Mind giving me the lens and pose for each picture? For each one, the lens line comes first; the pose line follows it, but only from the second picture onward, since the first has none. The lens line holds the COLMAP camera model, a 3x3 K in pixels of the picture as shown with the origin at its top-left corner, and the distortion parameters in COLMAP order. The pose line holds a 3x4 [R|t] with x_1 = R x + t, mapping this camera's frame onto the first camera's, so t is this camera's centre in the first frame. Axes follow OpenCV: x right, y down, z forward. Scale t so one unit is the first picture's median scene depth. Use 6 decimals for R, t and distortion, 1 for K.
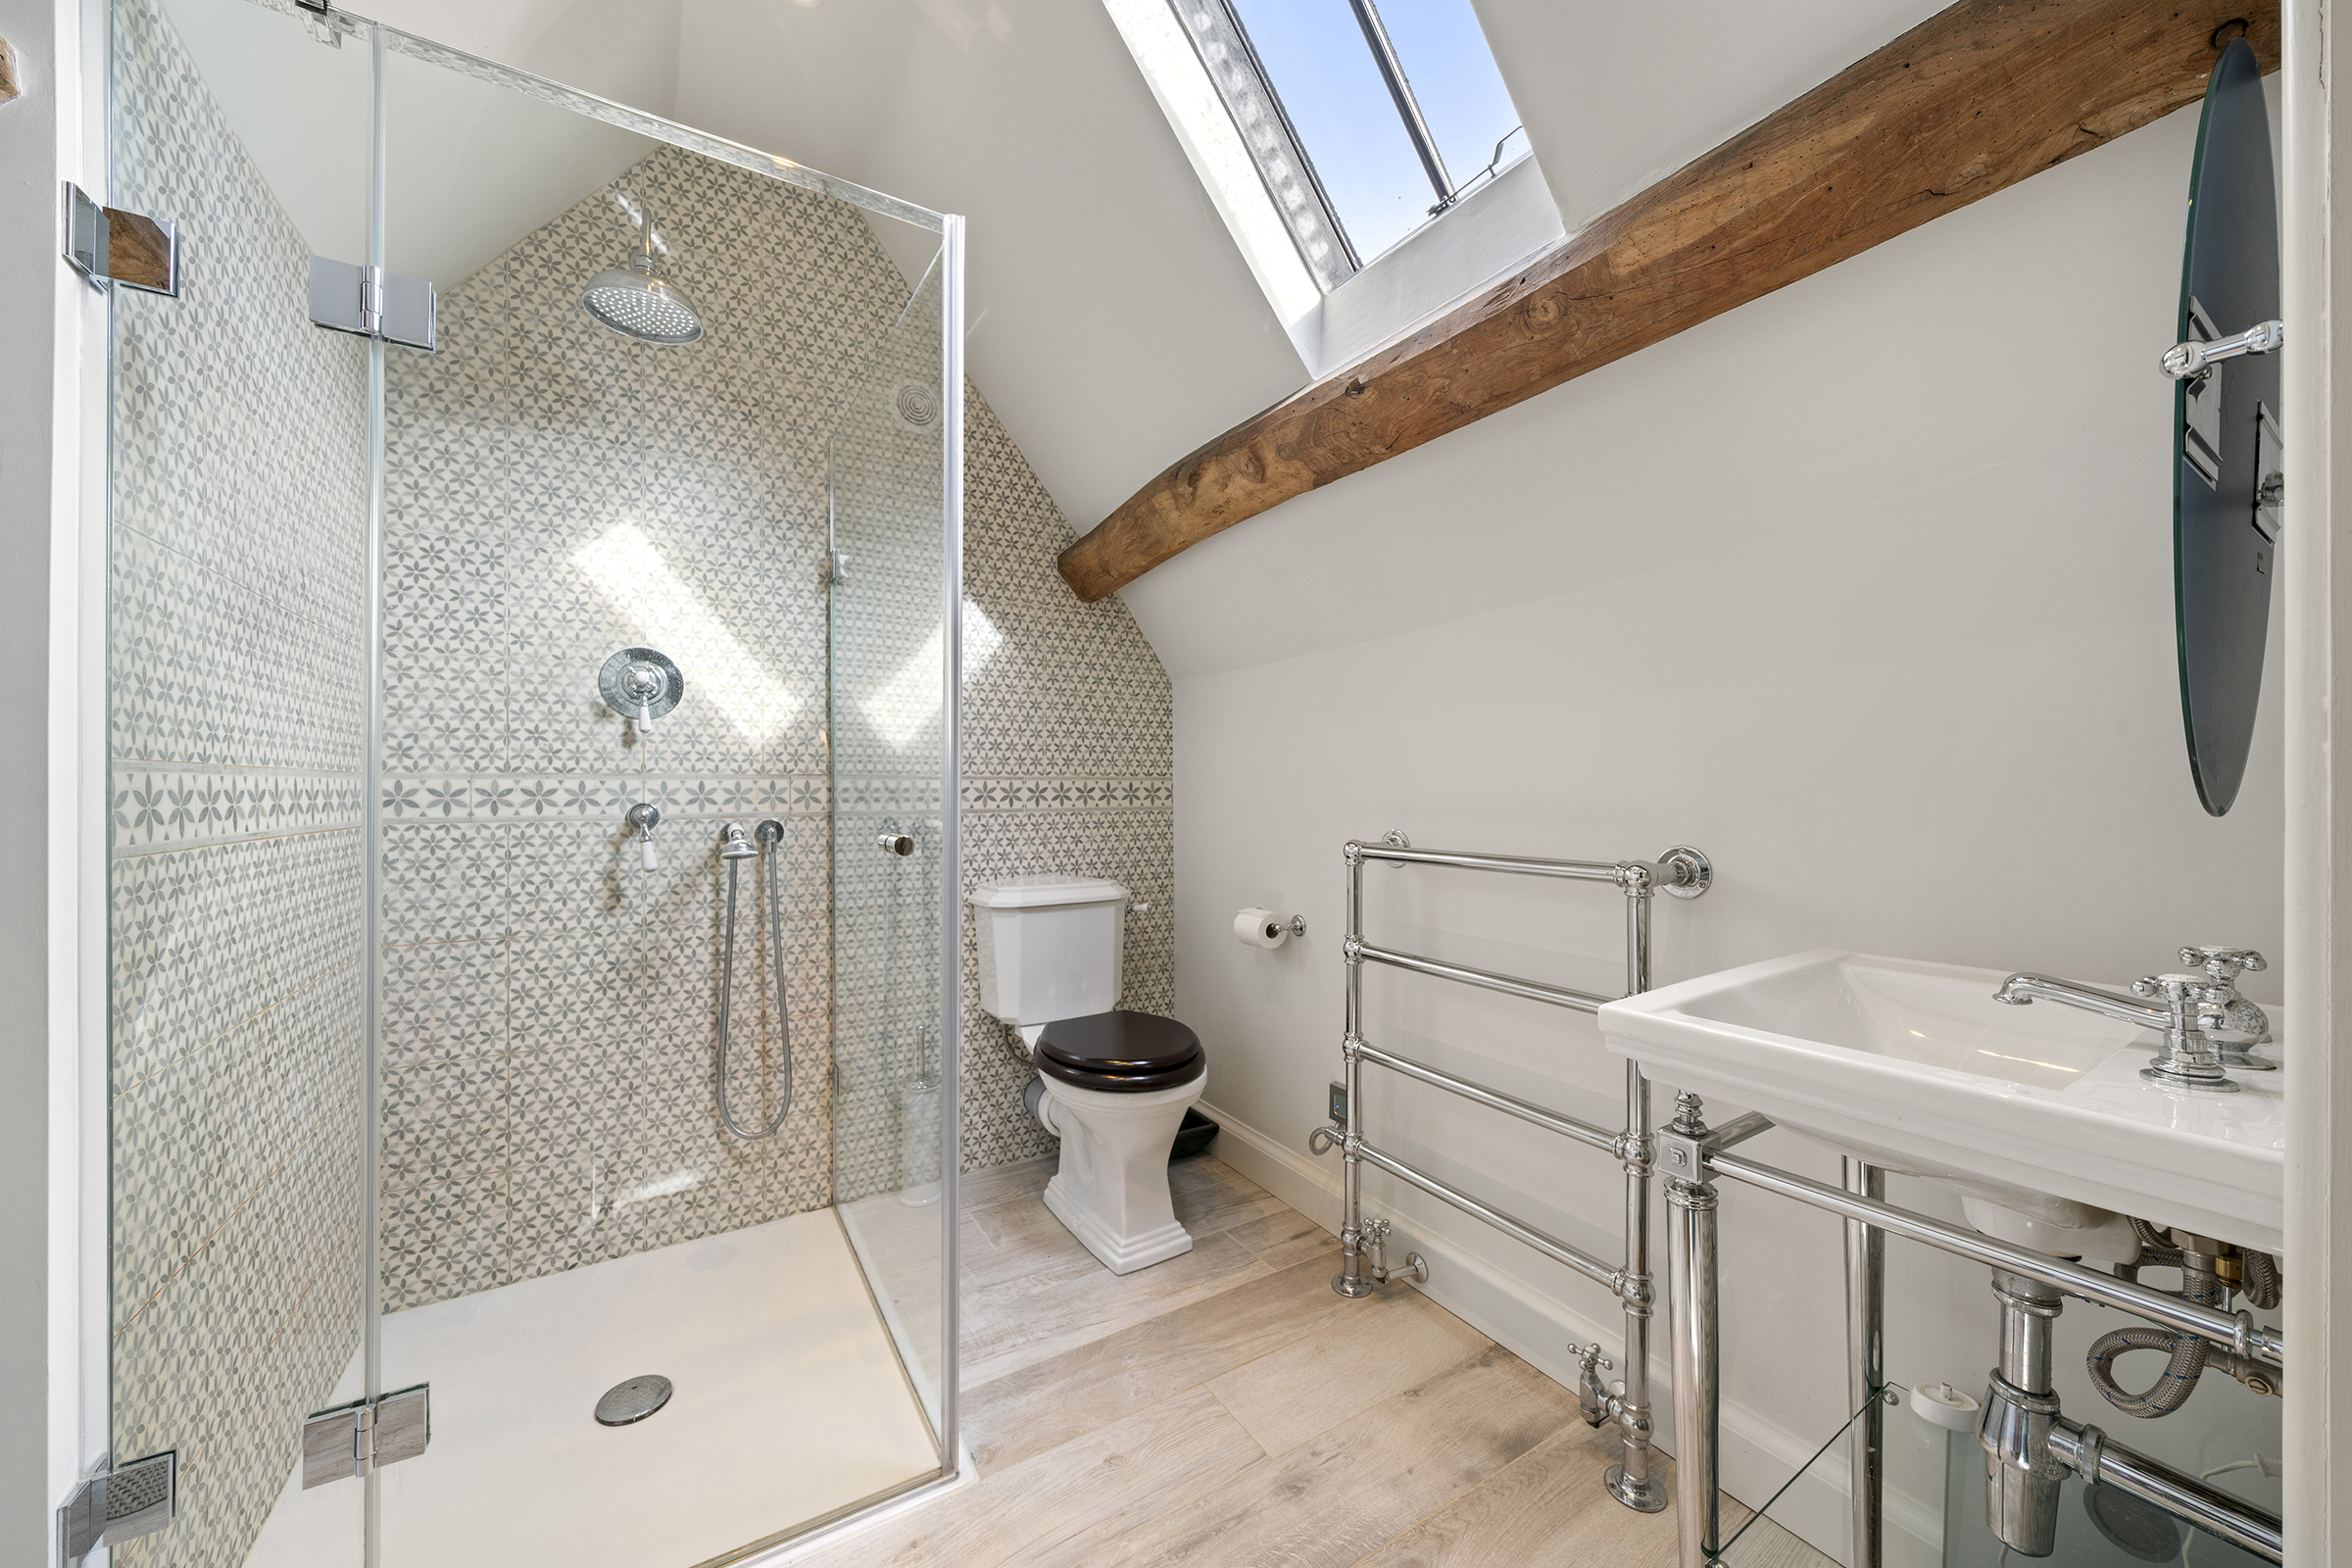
lens RADIAL K [[832.0, 0, 1176.0], [0, 832.0, 784.0], [0, 0, 1]] dist [-0.000266, -0.000042]
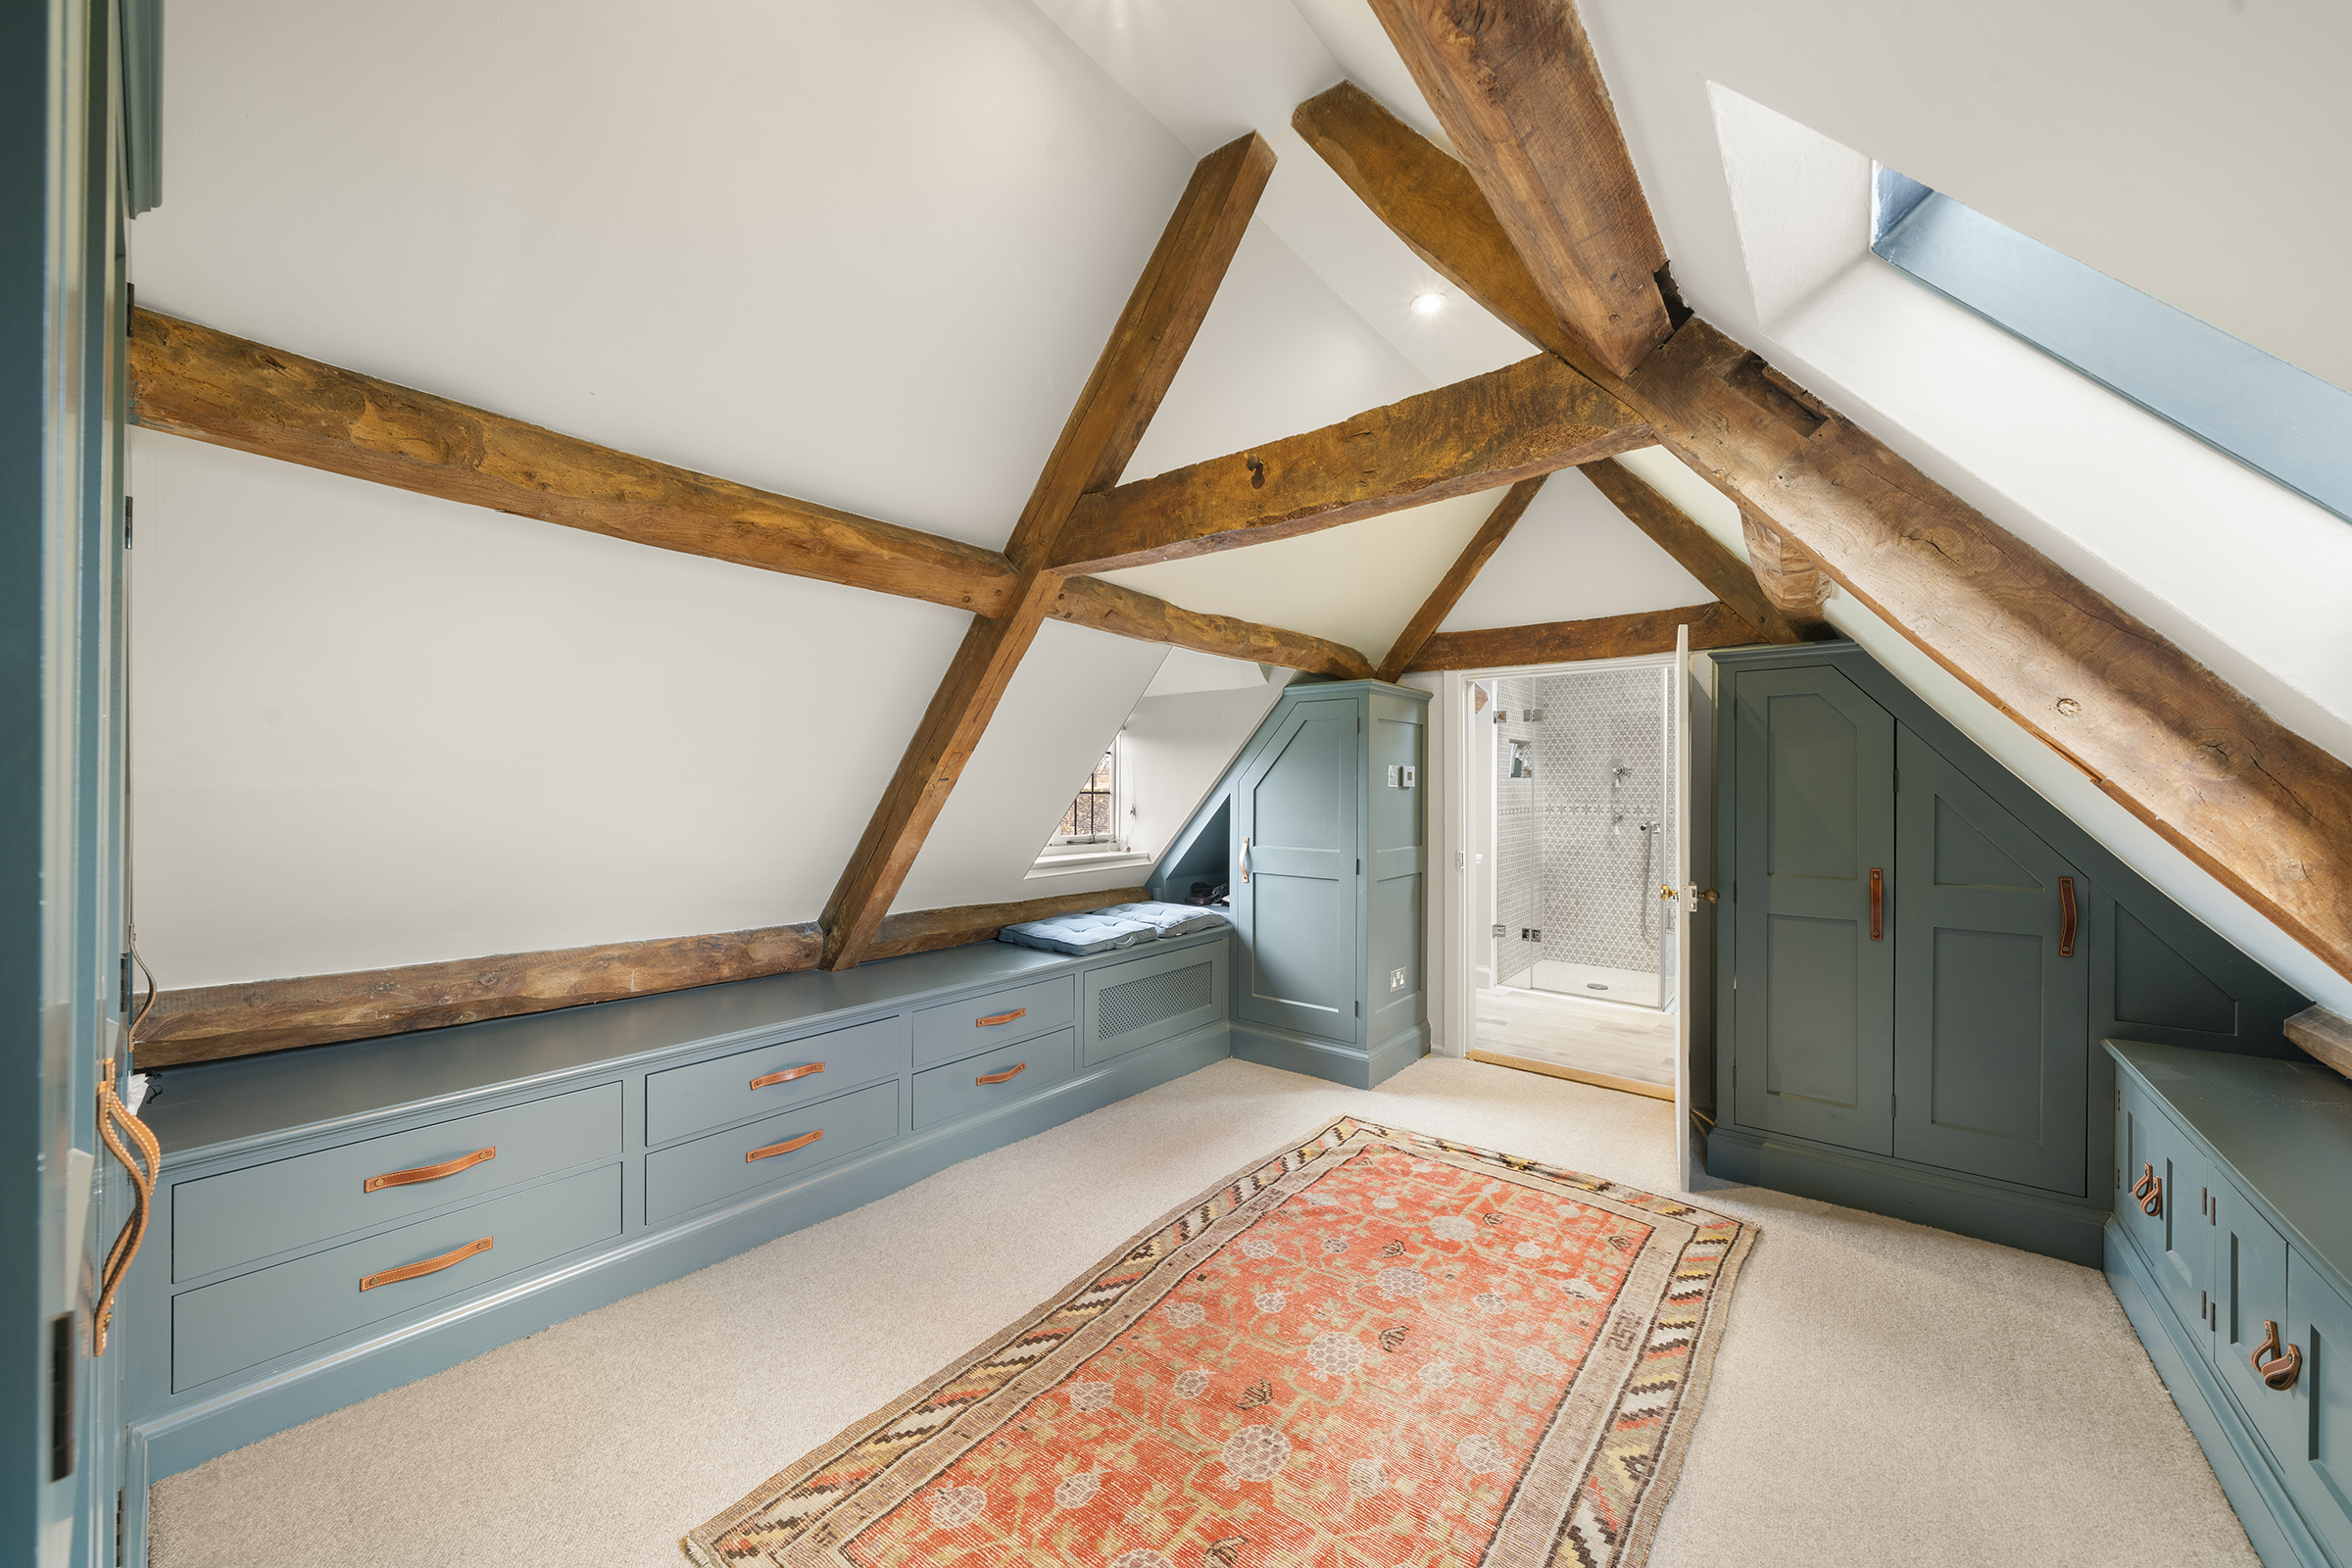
lens RADIAL K [[832.0, 0, 1176.0], [0, 832.0, 784.0], [0, 0, 1]] dist [-0.000266, -0.000042]
pose [[0.317125, -0.001071, -0.948383, 1.559141], [-0.001447, 0.999998, -0.001613, -0.065355], [0.948383, 0.001884, 0.317123, -1.320536]]
